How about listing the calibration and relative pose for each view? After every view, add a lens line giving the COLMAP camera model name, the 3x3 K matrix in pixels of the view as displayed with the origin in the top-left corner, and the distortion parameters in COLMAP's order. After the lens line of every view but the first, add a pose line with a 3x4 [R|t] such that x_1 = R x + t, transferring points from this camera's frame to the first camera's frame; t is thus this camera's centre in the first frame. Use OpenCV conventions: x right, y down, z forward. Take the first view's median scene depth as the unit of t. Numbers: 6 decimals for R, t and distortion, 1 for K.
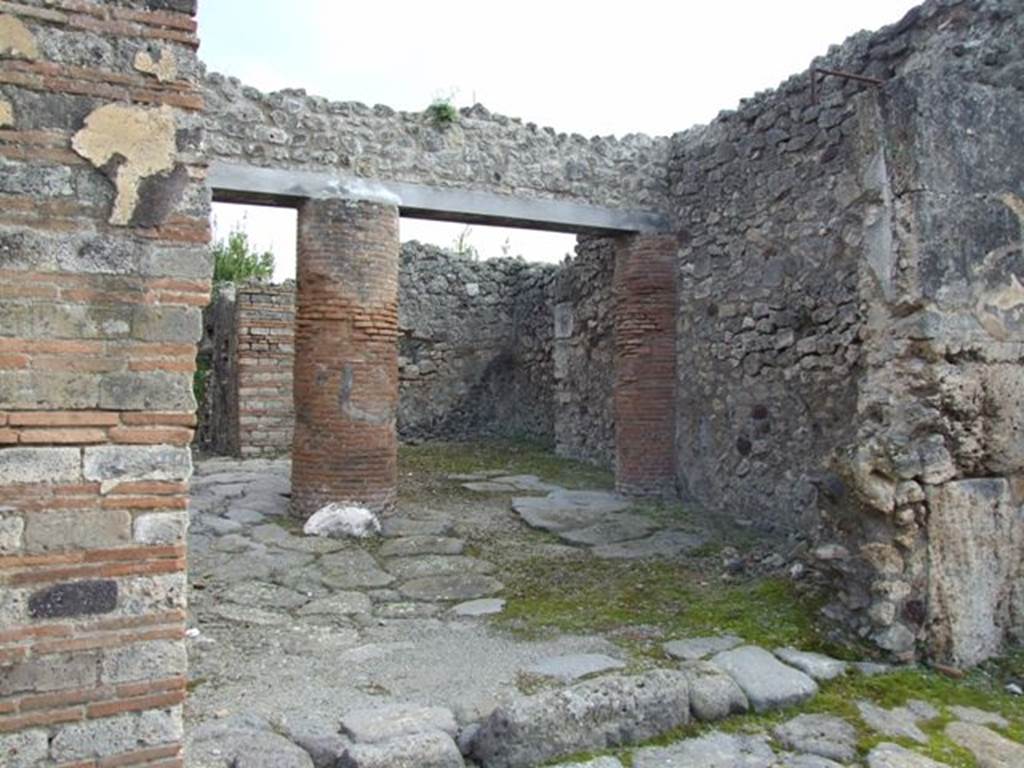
lens RADIAL K [[819.7, 0, 517.4], [0, 819.7, 382.3], [0, 0, 1]] dist [-0.057528, 0.058112]
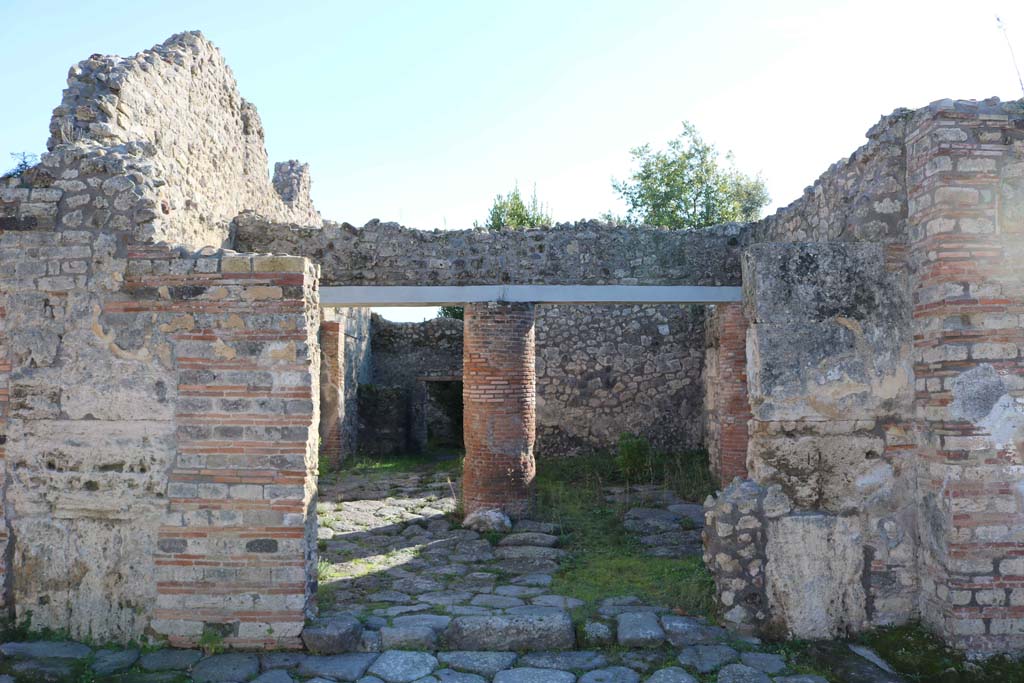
lens RADIAL K [[833.2, 0, 516.6], [0, 833.2, 396.2], [0, 0, 1]] dist [-0.093790, -0.005915]
pose [[0.920528, -0.003082, -0.390666, 0.424661], [0.011674, 0.999739, 0.019622, -0.084758], [0.390503, -0.022623, 0.920324, -0.369947]]
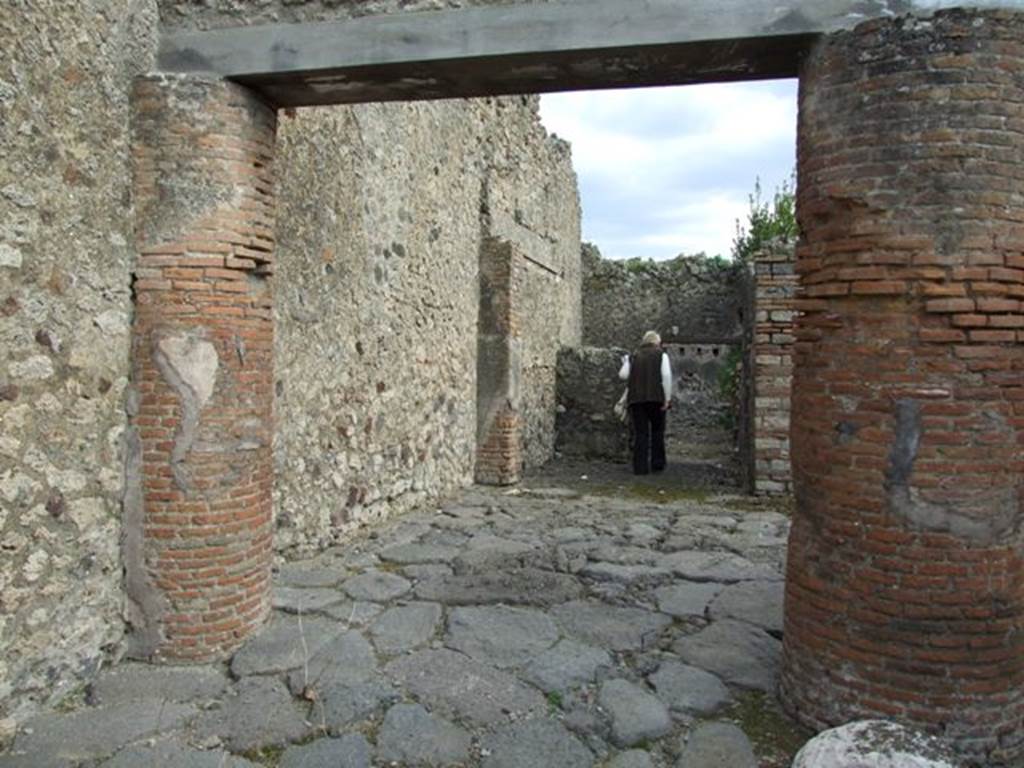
lens RADIAL K [[819.7, 0, 516.5], [0, 819.7, 369.6], [0, 0, 1]] dist [-0.057528, 0.058112]
pose [[0.779348, 0.011160, -0.626492, -0.100326], [-0.004332, 0.999913, 0.012423, -0.042135], [0.626577, -0.006968, 0.779329, 0.538392]]
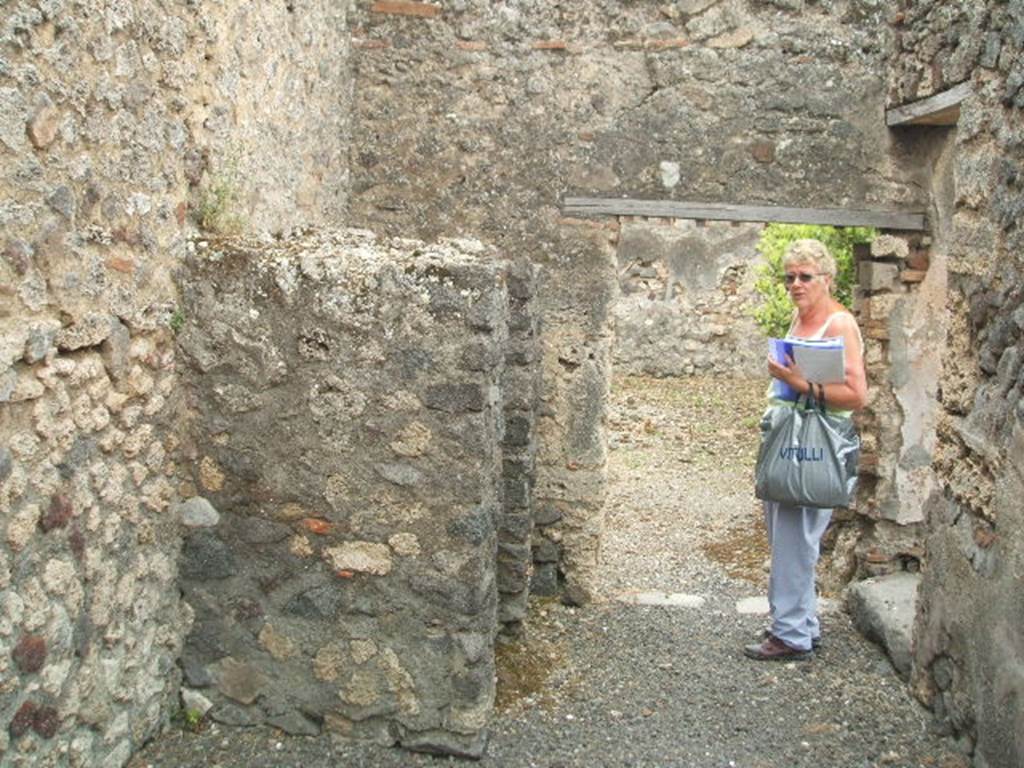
lens RADIAL K [[1181.8, 0, 507.9], [0, 1181.8, 376.2], [0, 0, 1]] dist [-0.116165, 0.000000]
pose [[0.850384, 0.098300, -0.516899, -0.732307], [-0.027612, 0.989377, 0.142726, -0.091550], [0.525438, -0.107099, 0.844064, 1.610461]]
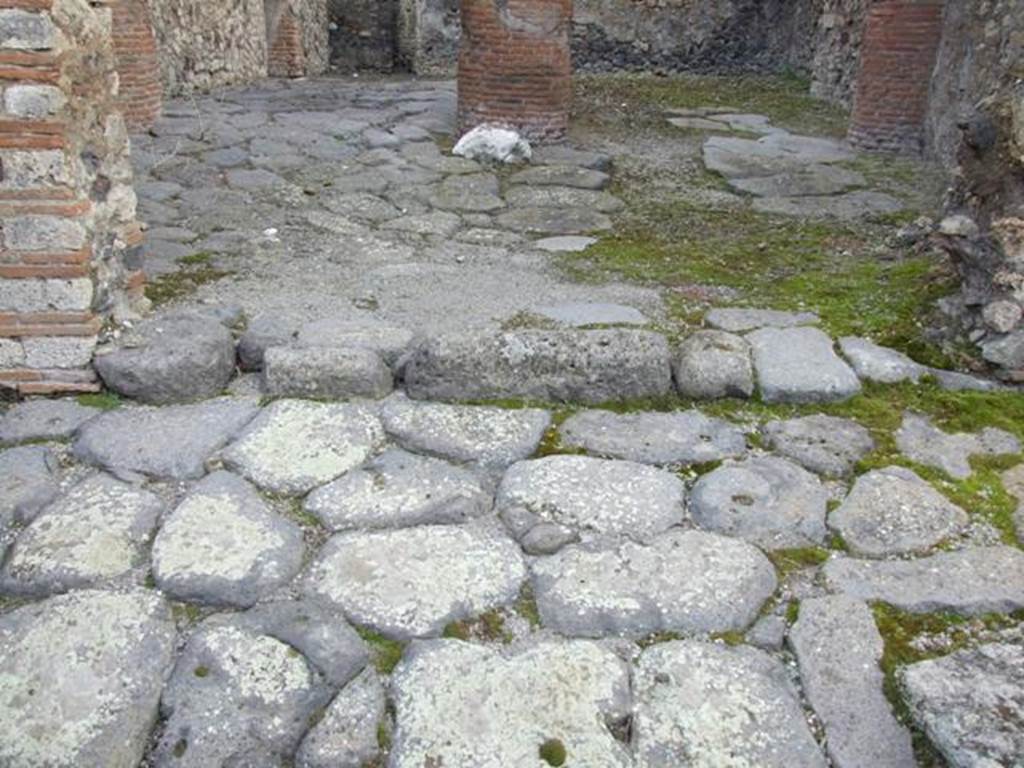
lens RADIAL K [[819.7, 0, 512.0], [0, 819.7, 368.3], [0, 0, 1]] dist [-0.057528, 0.058112]
pose [[0.912899, 0.180087, -0.366312, 0.194868], [-0.019718, 0.915823, 0.401098, 0.027612], [0.407710, -0.358939, 0.839605, 0.117110]]
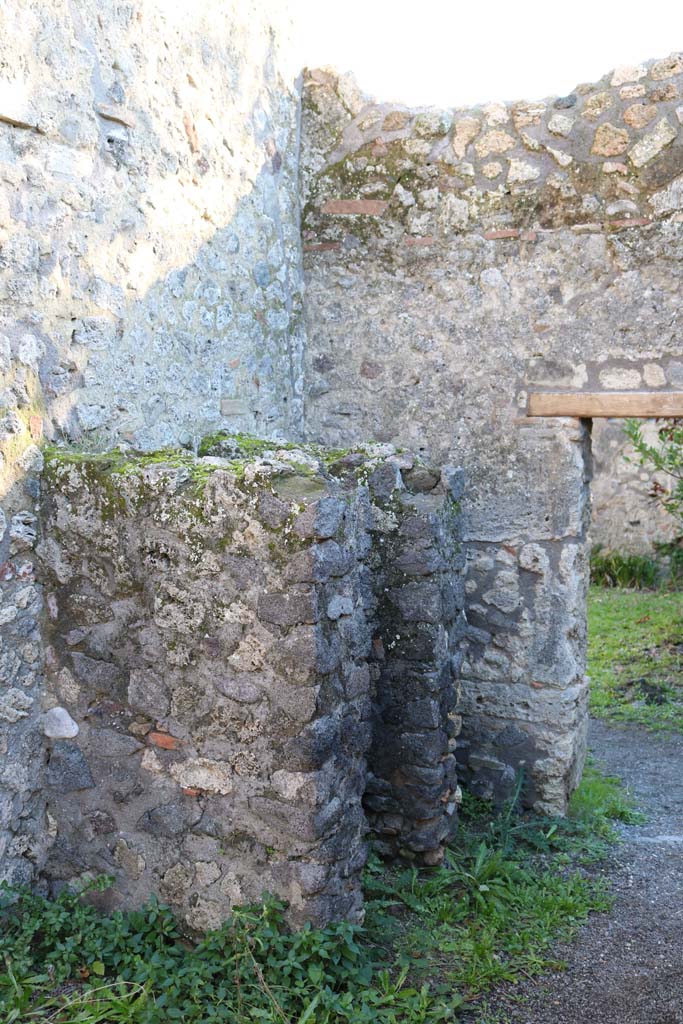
lens RADIAL K [[1221.6, 0, 343.2], [0, 1221.6, 514.8], [0, 0, 1]] dist [-0.055476, 0.000000]
pose [[0.684259, 0.056372, -0.727057, -0.624032], [0.011172, 0.996080, 0.087745, -0.092218], [0.729153, -0.068163, 0.680947, 1.713926]]
